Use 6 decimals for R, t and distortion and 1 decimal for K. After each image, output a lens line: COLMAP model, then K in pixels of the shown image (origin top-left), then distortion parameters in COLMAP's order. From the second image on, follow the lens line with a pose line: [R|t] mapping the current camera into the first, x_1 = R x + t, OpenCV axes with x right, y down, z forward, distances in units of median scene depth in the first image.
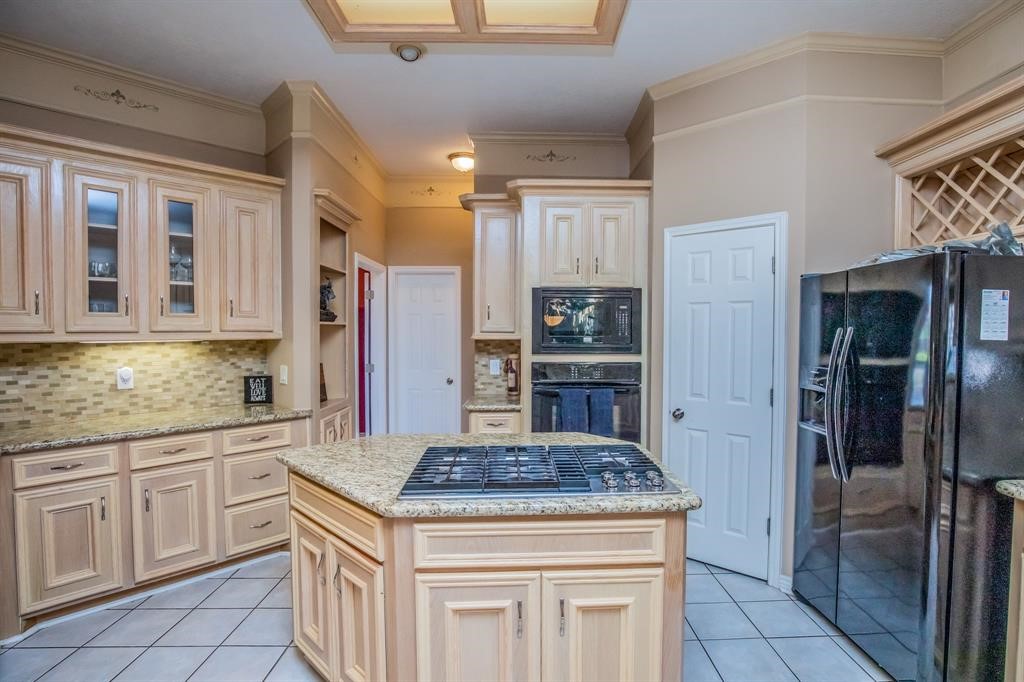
lens RADIAL K [[491.4, 0, 512.8], [0, 491.4, 338.9], [0, 0, 1]] dist [-0.020903, 0.000239]
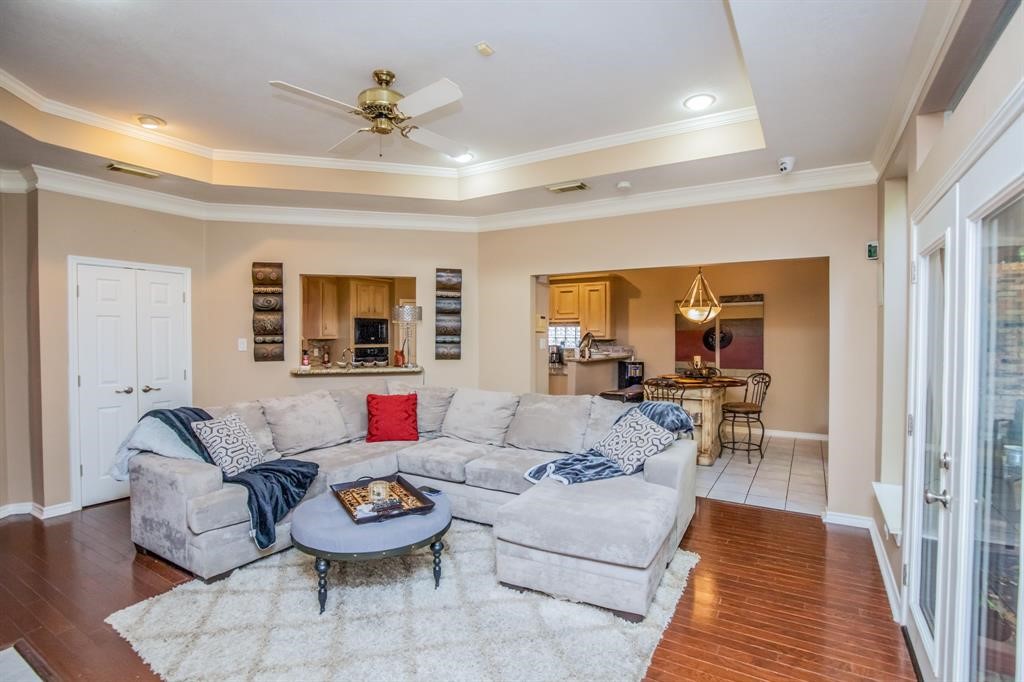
lens RADIAL K [[491.4, 0, 514.9], [0, 491.4, 338.1], [0, 0, 1]] dist [-0.020903, 0.000239]
pose [[0.505584, -0.013032, 0.862679, -1.754448], [0.014376, 0.999874, 0.006679, -0.006205], [-0.862658, 0.009025, 0.505708, -1.006411]]
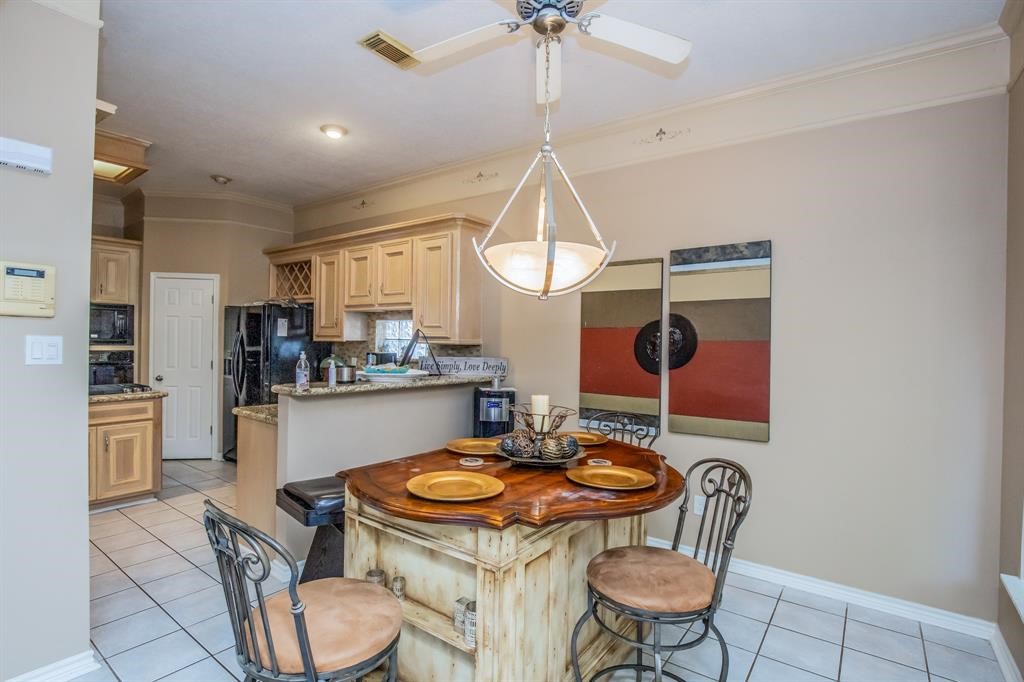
lens RADIAL K [[491.4, 0, 489.2], [0, 491.4, 343.0], [0, 0, 1]] dist [-0.020903, 0.000239]
pose [[0.607394, 0.001934, 0.794399, -0.328633], [-0.004568, 0.999989, 0.001058, 0.018068], [-0.794388, -0.004271, 0.607396, -0.994685]]
